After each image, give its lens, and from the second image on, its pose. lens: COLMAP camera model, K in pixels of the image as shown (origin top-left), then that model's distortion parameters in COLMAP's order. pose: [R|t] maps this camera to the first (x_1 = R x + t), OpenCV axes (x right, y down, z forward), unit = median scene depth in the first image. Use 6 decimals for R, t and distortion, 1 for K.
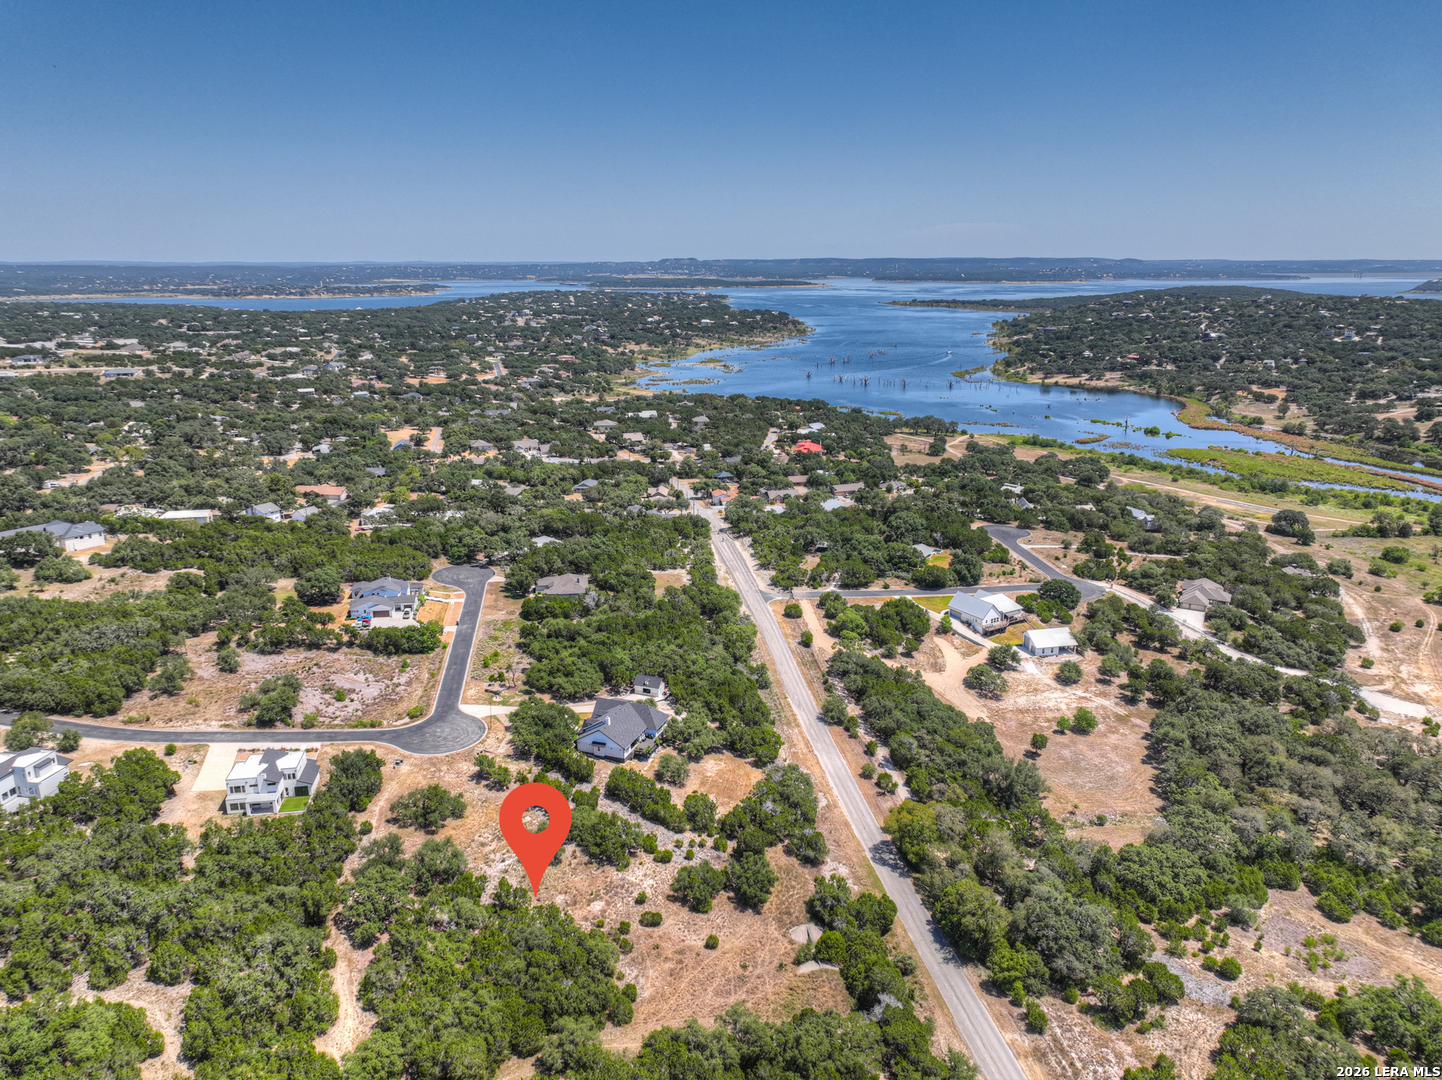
lens RADIAL K [[1012.5, 0, 720.6], [0, 1012.5, 538.9], [0, 0, 1]] dist [-0.003473, 0.023054]
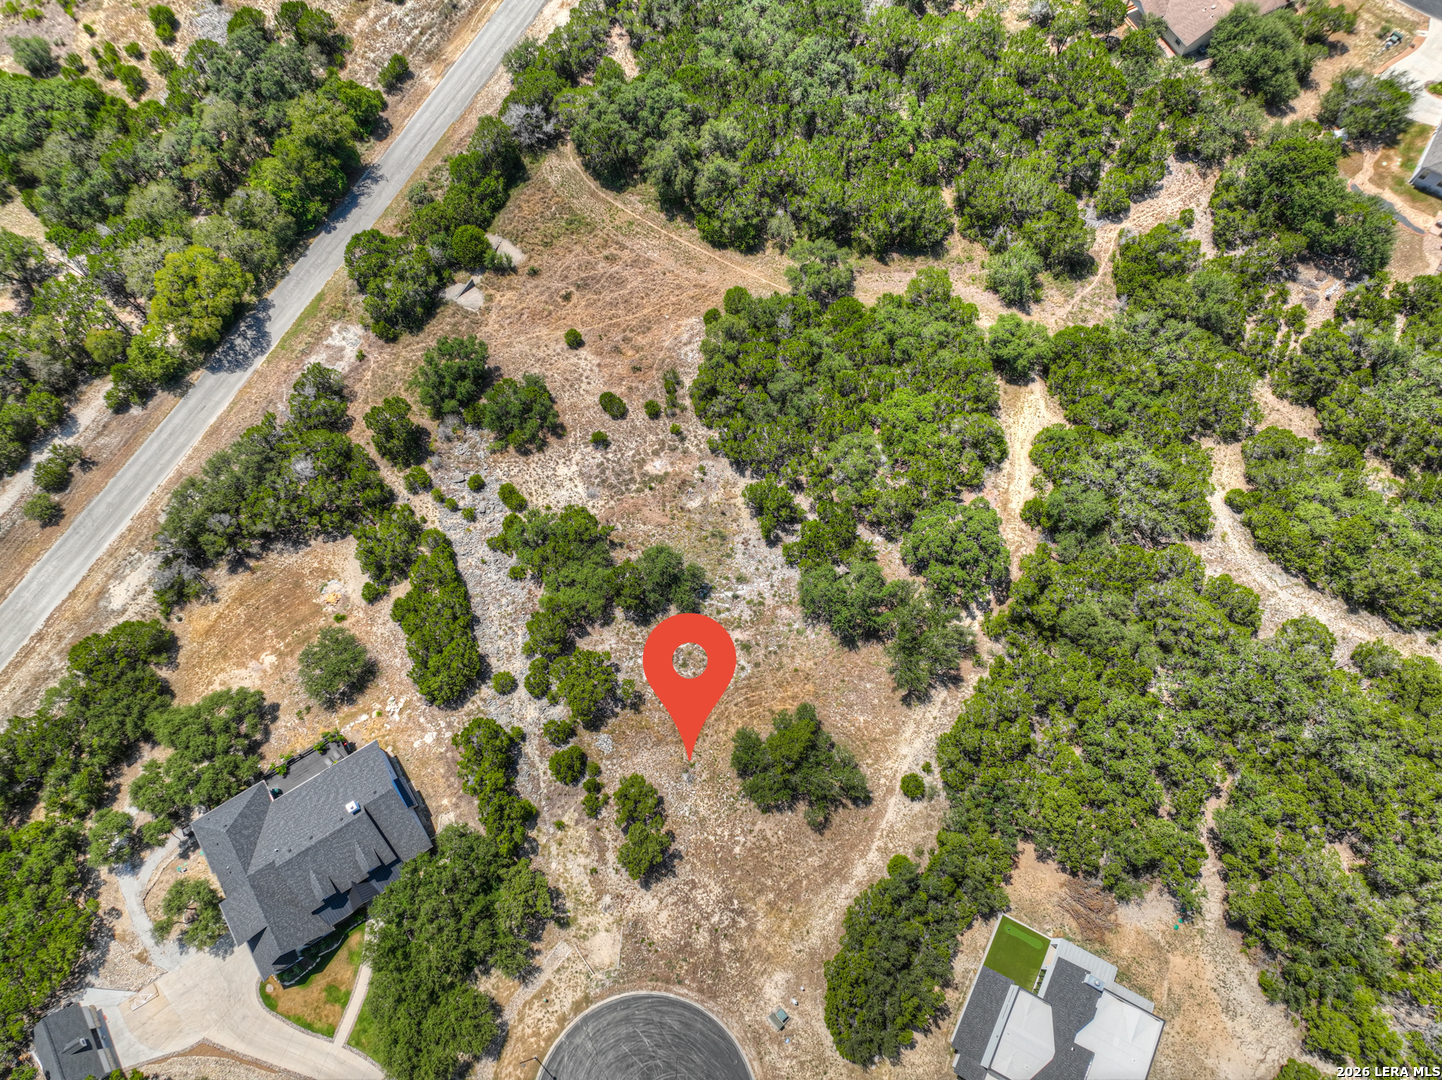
lens RADIAL K [[1012.5, 0, 722.1], [0, 1012.5, 538.1], [0, 0, 1]] dist [-0.003473, 0.023054]
pose [[-0.799472, -0.560217, 0.216797, -0.212206], [0.157256, 0.153134, 0.975613, -0.187377], [-0.579754, 0.814068, -0.034329, 0.660389]]
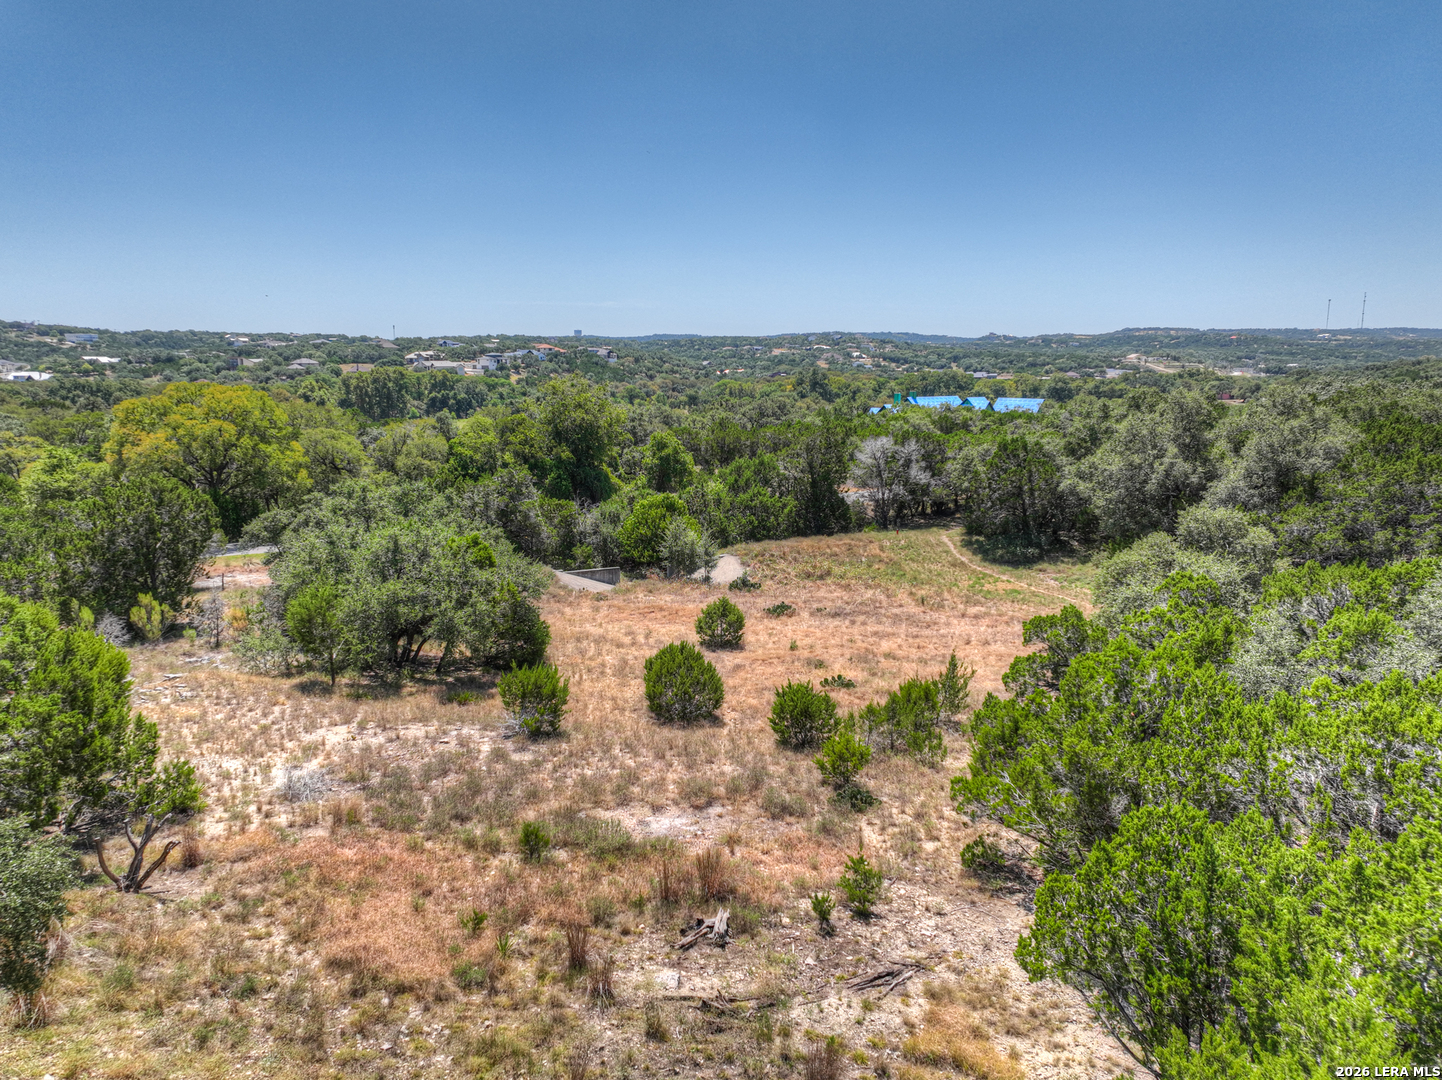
lens RADIAL K [[1012.5, 0, 720.4], [0, 1012.5, 537.6], [0, 0, 1]] dist [-0.003473, 0.023054]
pose [[-0.311338, -0.156164, 0.937380, -0.151436], [0.262011, 0.934066, 0.242635, 0.190974], [-0.913465, 0.321145, -0.249894, 0.644404]]
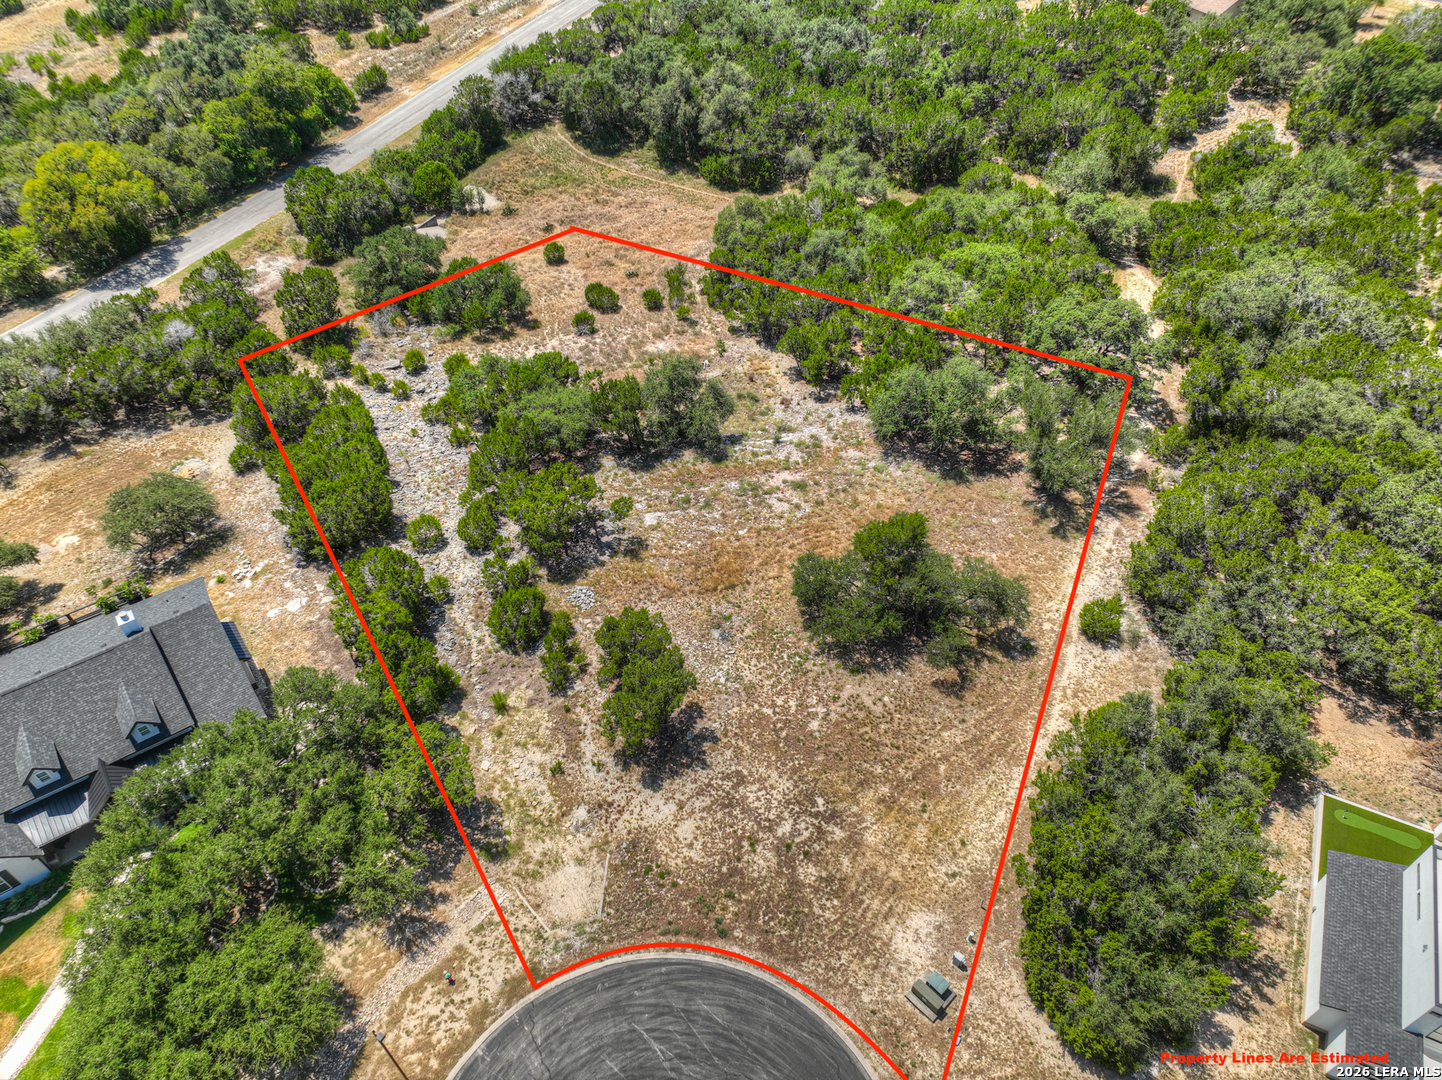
lens RADIAL K [[1012.5, 0, 722.4], [0, 1012.5, 536.9], [0, 0, 1]] dist [-0.003473, 0.023054]
pose [[-0.818620, -0.408897, 0.403316, -0.251779], [0.155810, 0.517785, 0.841202, -0.010714], [-0.552797, 0.751466, -0.360159, 0.790084]]
